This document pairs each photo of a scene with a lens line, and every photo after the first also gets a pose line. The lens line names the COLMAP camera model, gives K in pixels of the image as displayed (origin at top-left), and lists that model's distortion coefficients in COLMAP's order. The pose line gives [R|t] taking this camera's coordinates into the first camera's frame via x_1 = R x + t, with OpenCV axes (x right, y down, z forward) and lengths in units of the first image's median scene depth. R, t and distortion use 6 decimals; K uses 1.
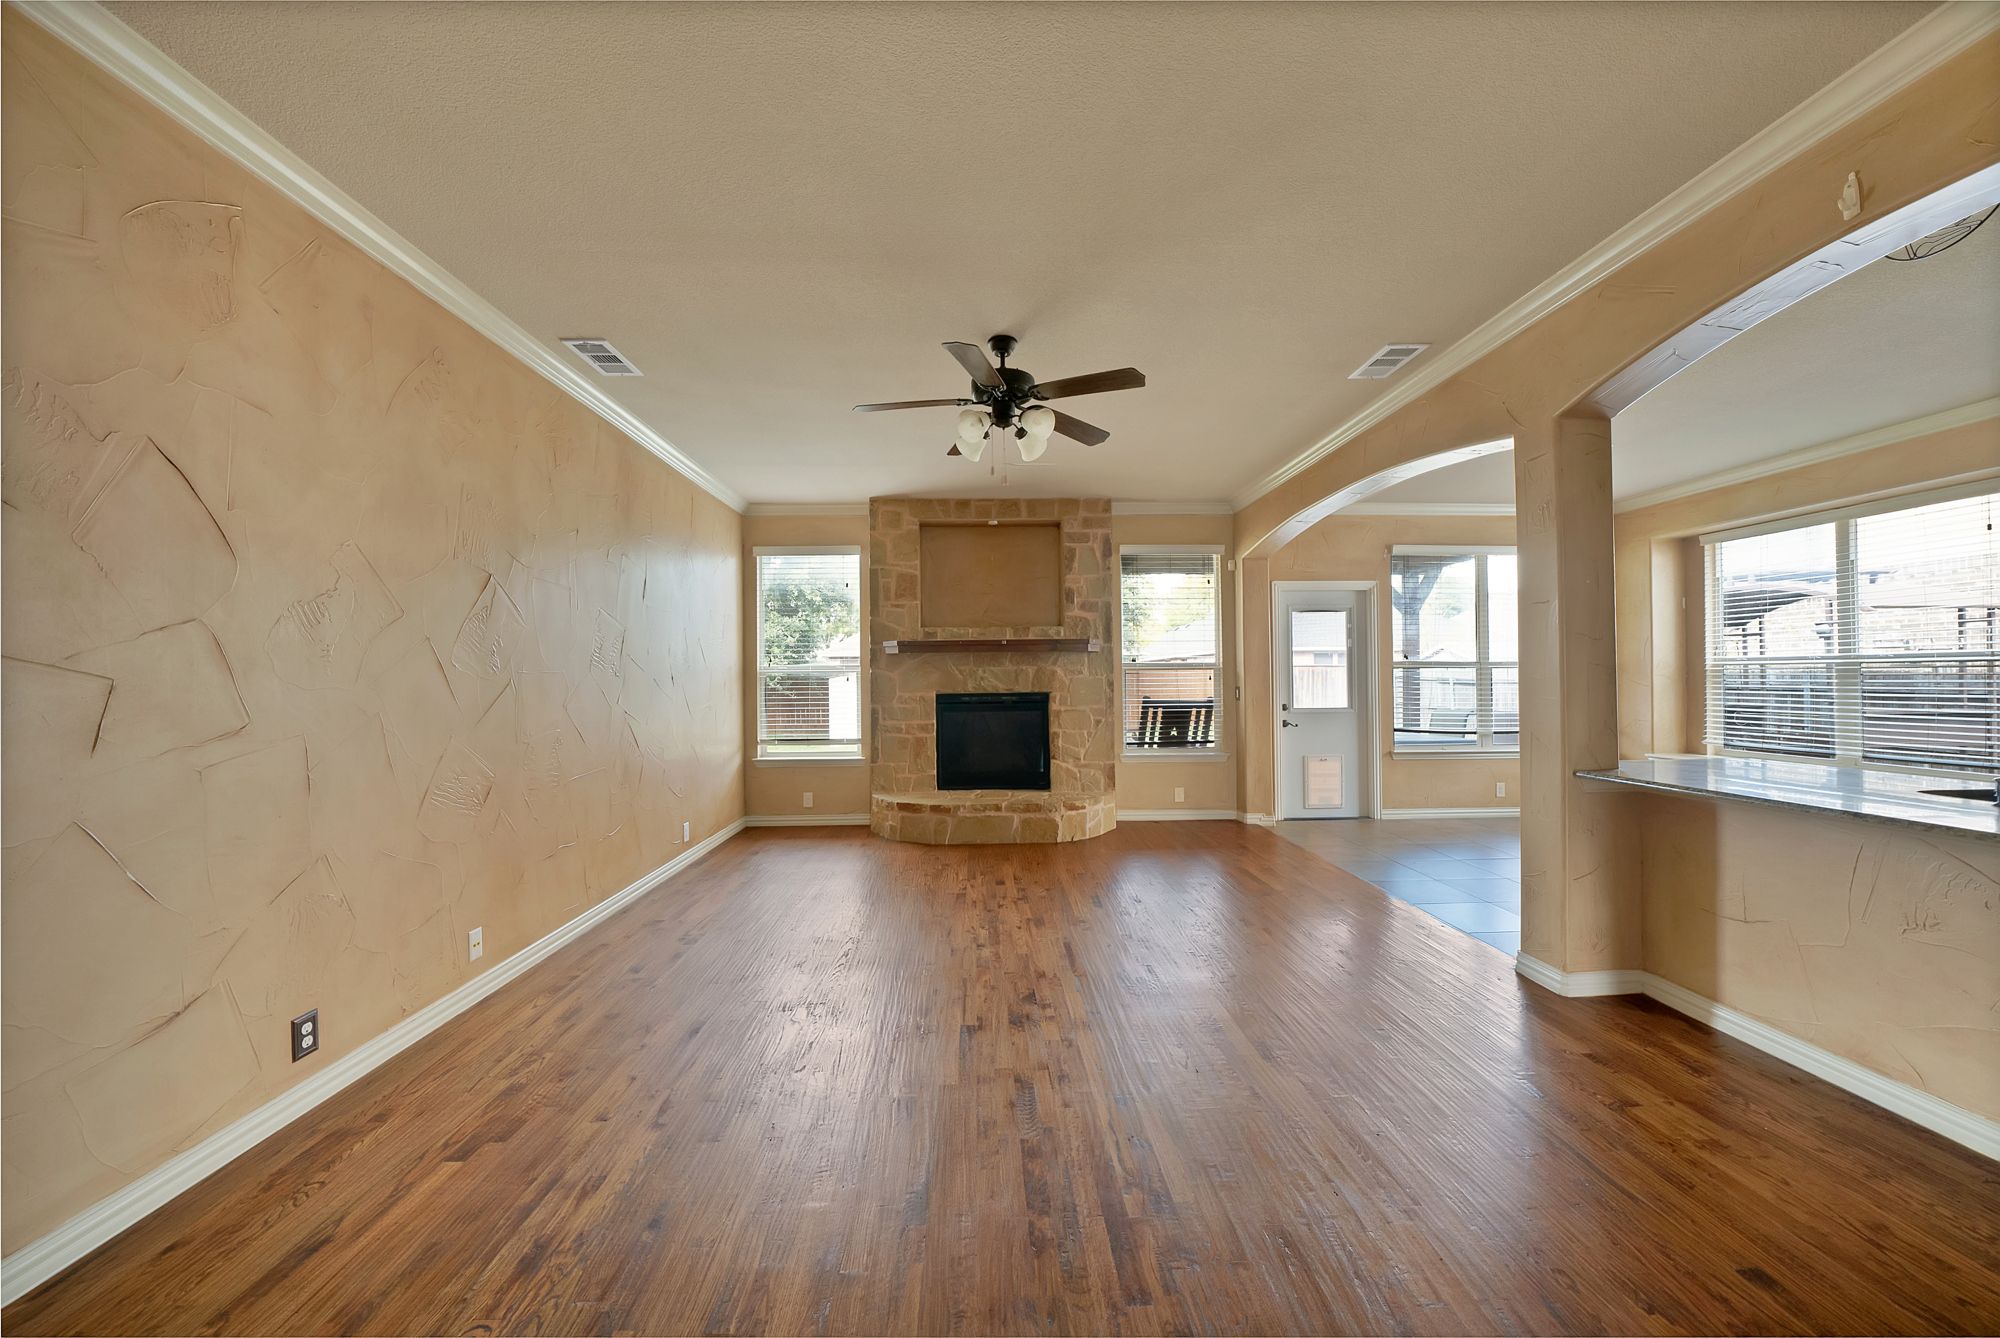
lens RADIAL K [[704.6, 0, 997.3], [0, 704.6, 669.8], [0, 0, 1]] dist [-0.034825, 0.004628]
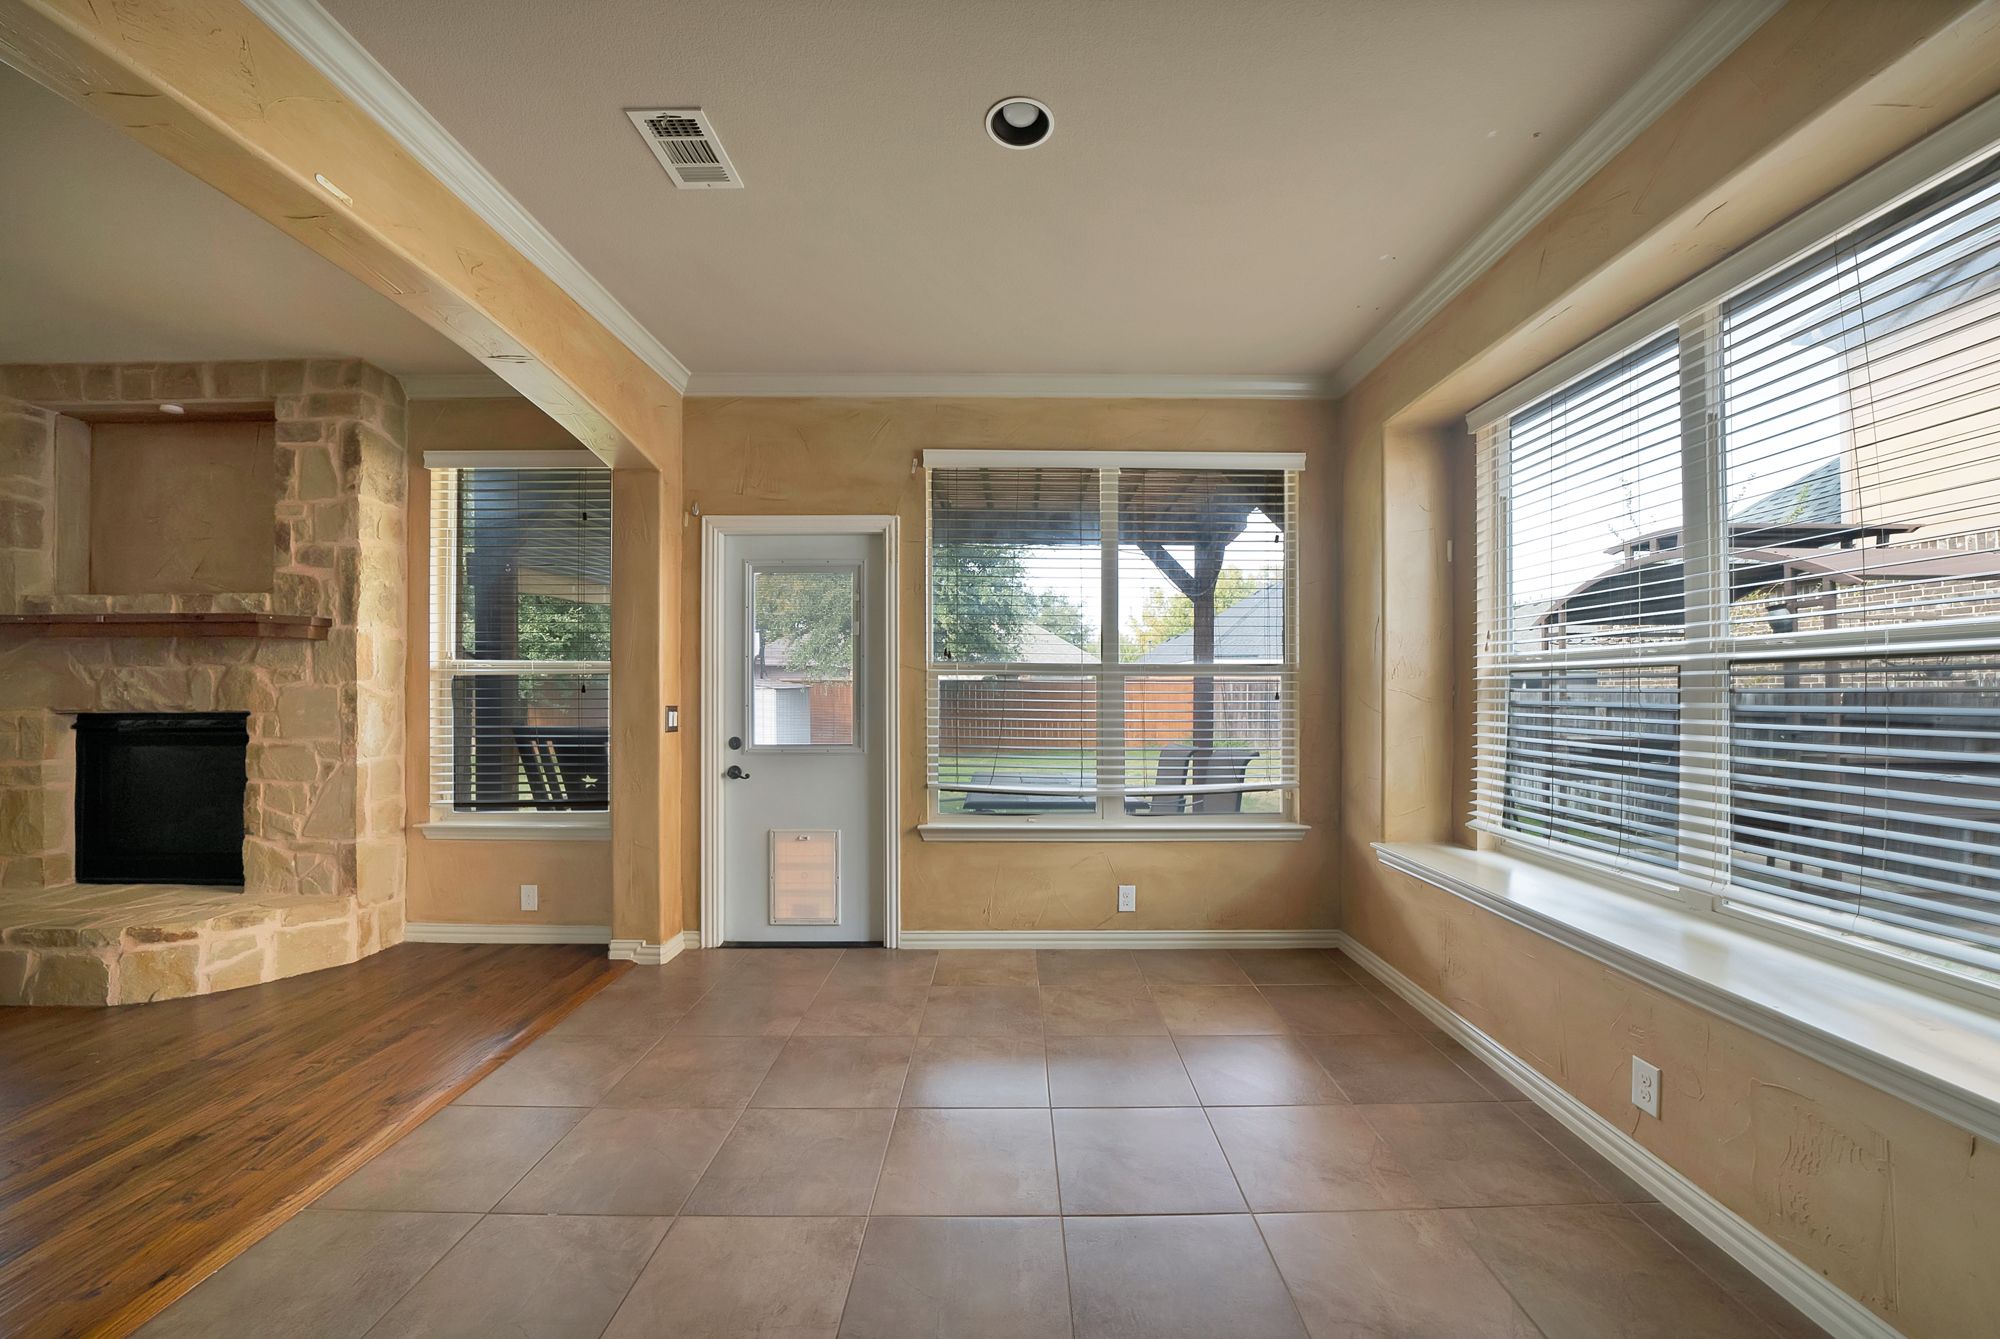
lens RADIAL K [[732.5, 0, 1021.8], [0, 732.5, 686.8], [0, 0, 1]] dist [-0.016196, 0.000200]
pose [[0.999862, 0.007828, -0.014649, 0.690617], [-0.007758, 0.999958, 0.004845, 0.004346], [0.014686, -0.004730, 0.999881, 0.447260]]
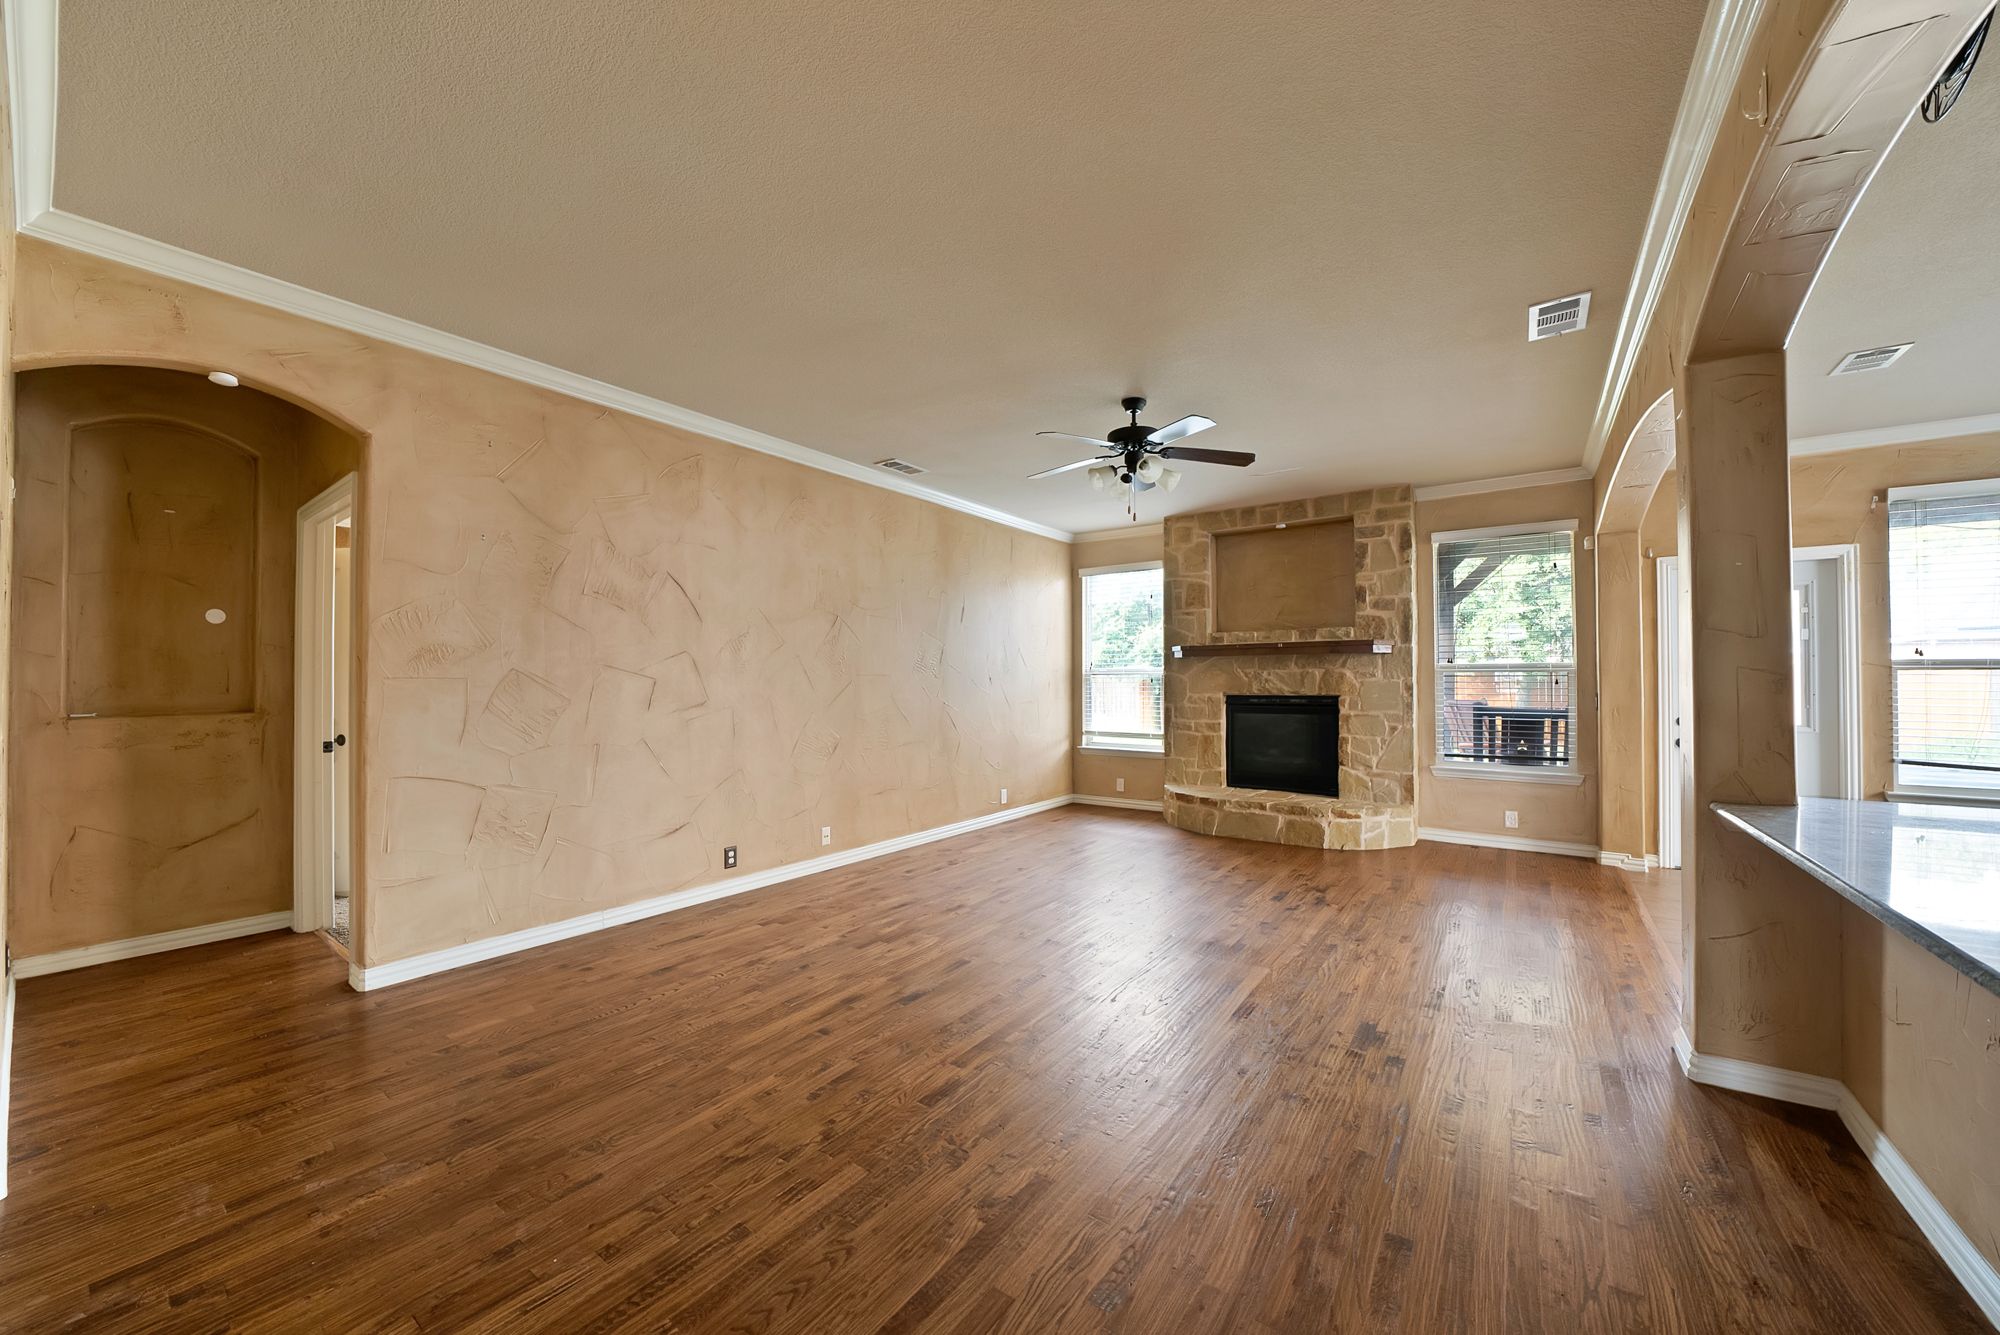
lens RADIAL K [[724.7, 0, 994.1], [0, 724.7, 672.5], [0, 0, 1]] dist [-0.032441, -0.000108]
pose [[0.787797, 0.000017, -0.615935, 0.310145], [0.001919, 0.999995, 0.002482, -0.003125], [0.615932, -0.003137, 0.787793, -0.066272]]
